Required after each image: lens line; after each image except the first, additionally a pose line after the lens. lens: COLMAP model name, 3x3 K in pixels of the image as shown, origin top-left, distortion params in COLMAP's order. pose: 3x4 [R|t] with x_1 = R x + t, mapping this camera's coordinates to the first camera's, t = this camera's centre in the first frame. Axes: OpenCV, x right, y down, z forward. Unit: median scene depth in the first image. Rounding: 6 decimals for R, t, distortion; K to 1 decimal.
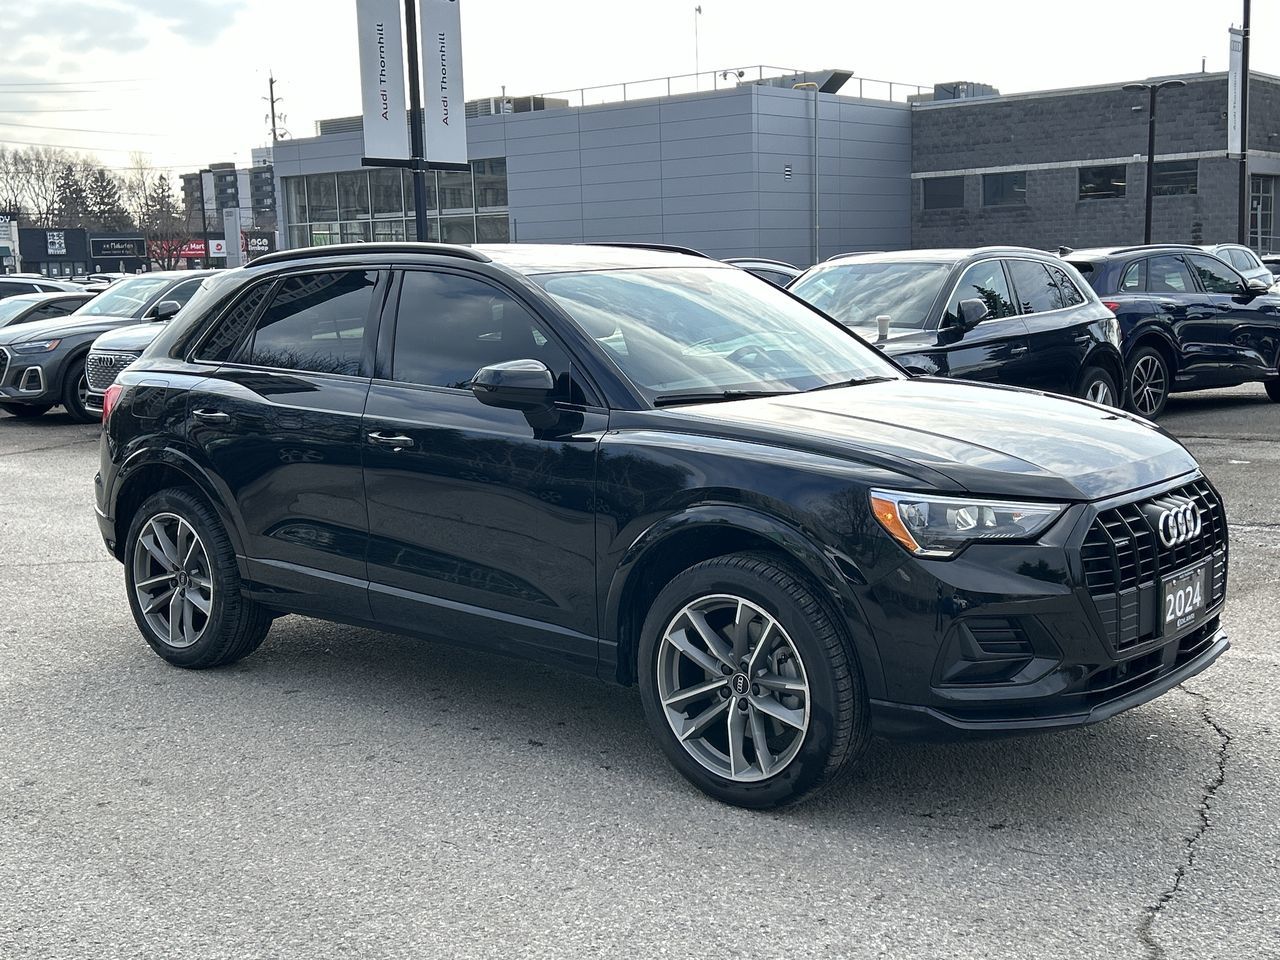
lens RADIAL K [[1521.2, 0, 644.8], [0, 1521.2, 510.3], [0, 0, 1]] dist [0.147445, -0.366567]
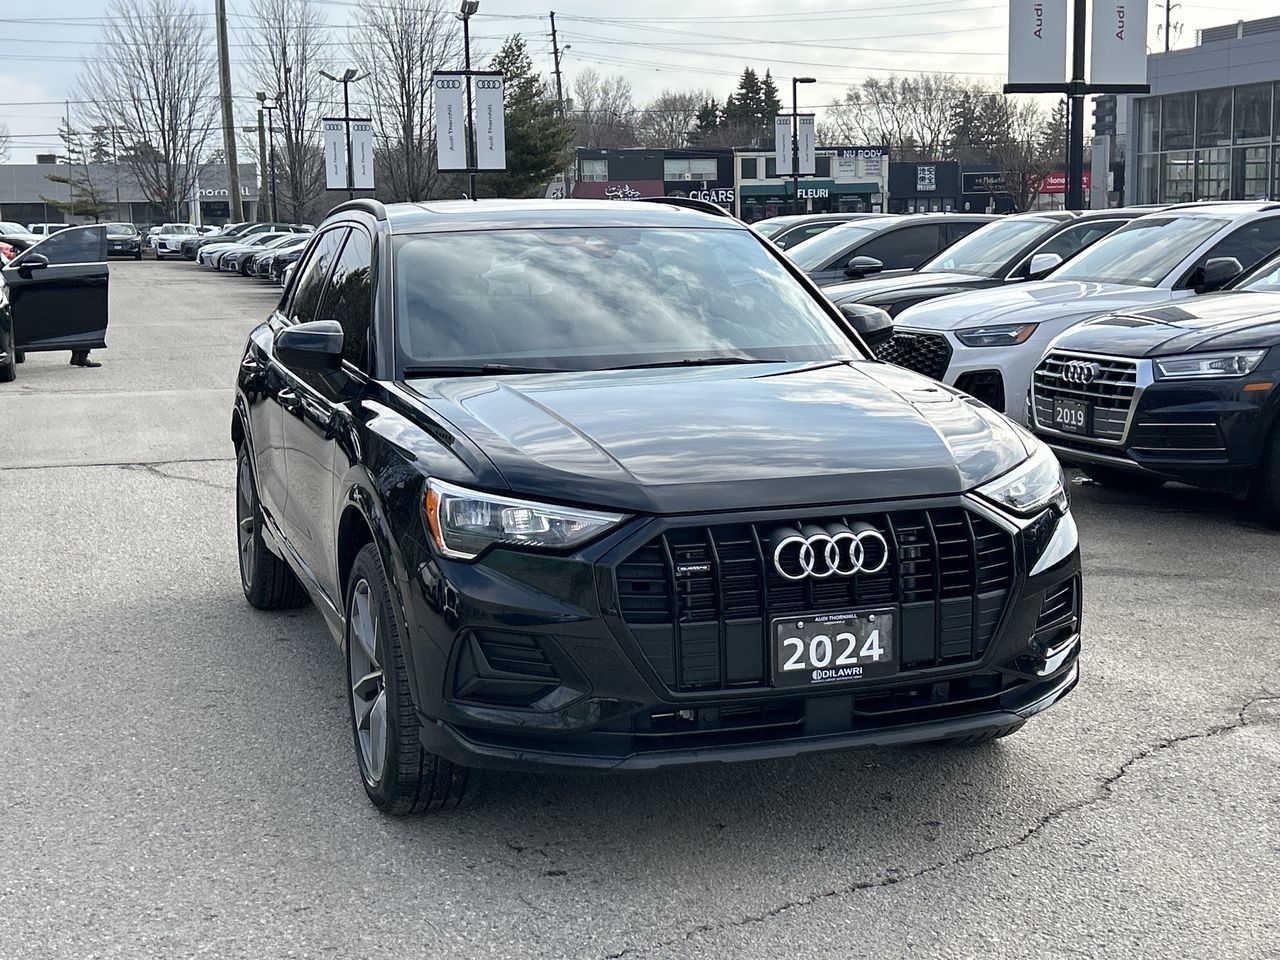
lens RADIAL K [[1747.3, 0, 643.3], [0, 1747.3, 495.0], [0, 0, 1]] dist [0.188895, -0.524702]
pose [[0.857687, 0.086857, -0.506783, 0.633671], [-0.083113, 0.996087, 0.030057, -0.037162], [0.507411, 0.016340, 0.861549, 0.124995]]
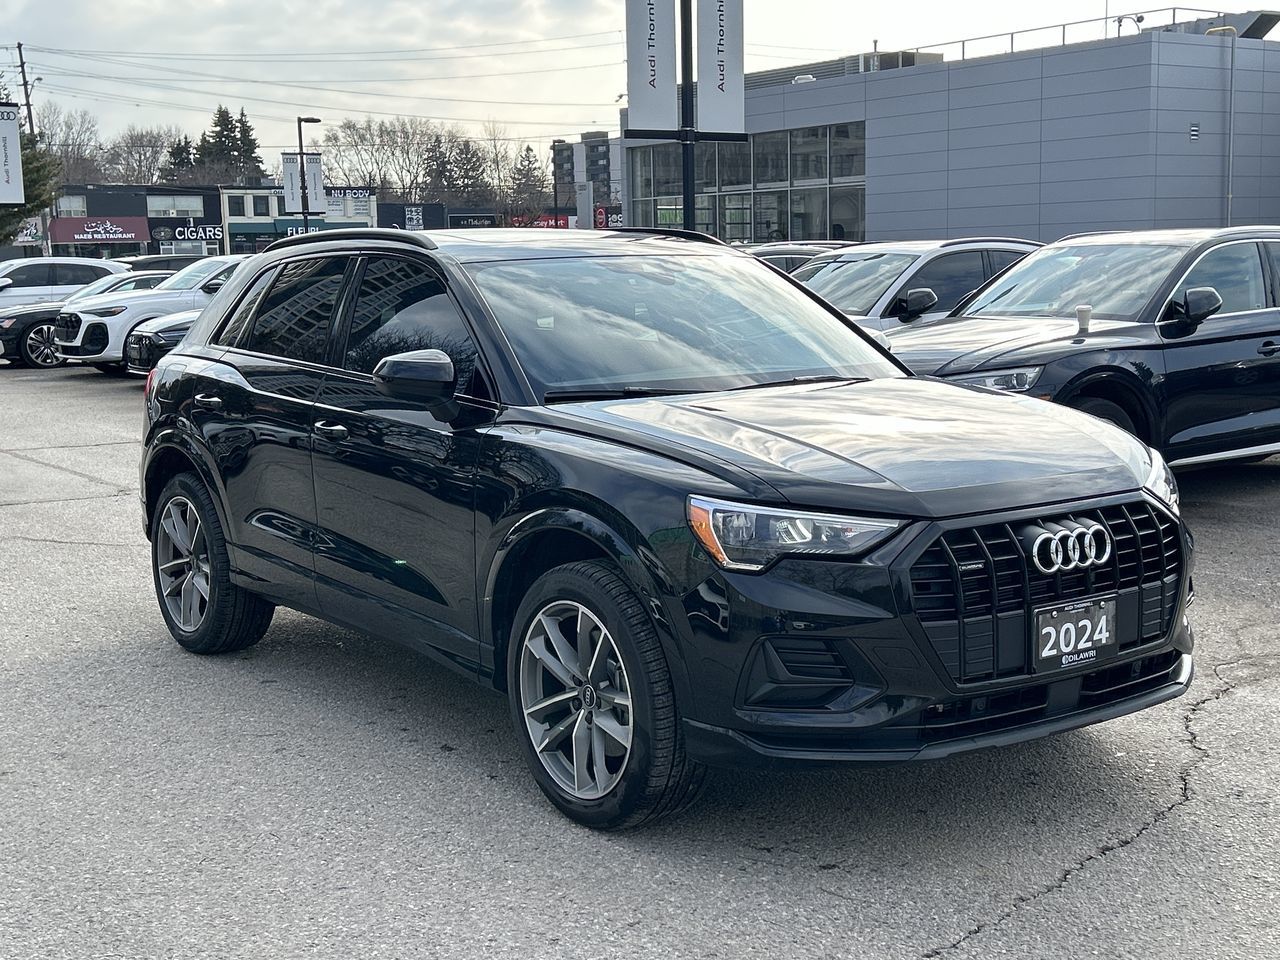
lens RADIAL K [[1707.1, 0, 637.2], [0, 1707.1, 506.0], [0, 0, 1]] dist [0.188414, -0.559111]
pose [[0.970832, 0.039566, -0.236472, 0.292730], [-0.040908, 0.999163, -0.000770, -0.004353], [0.236244, 0.010421, 0.971638, -0.028076]]
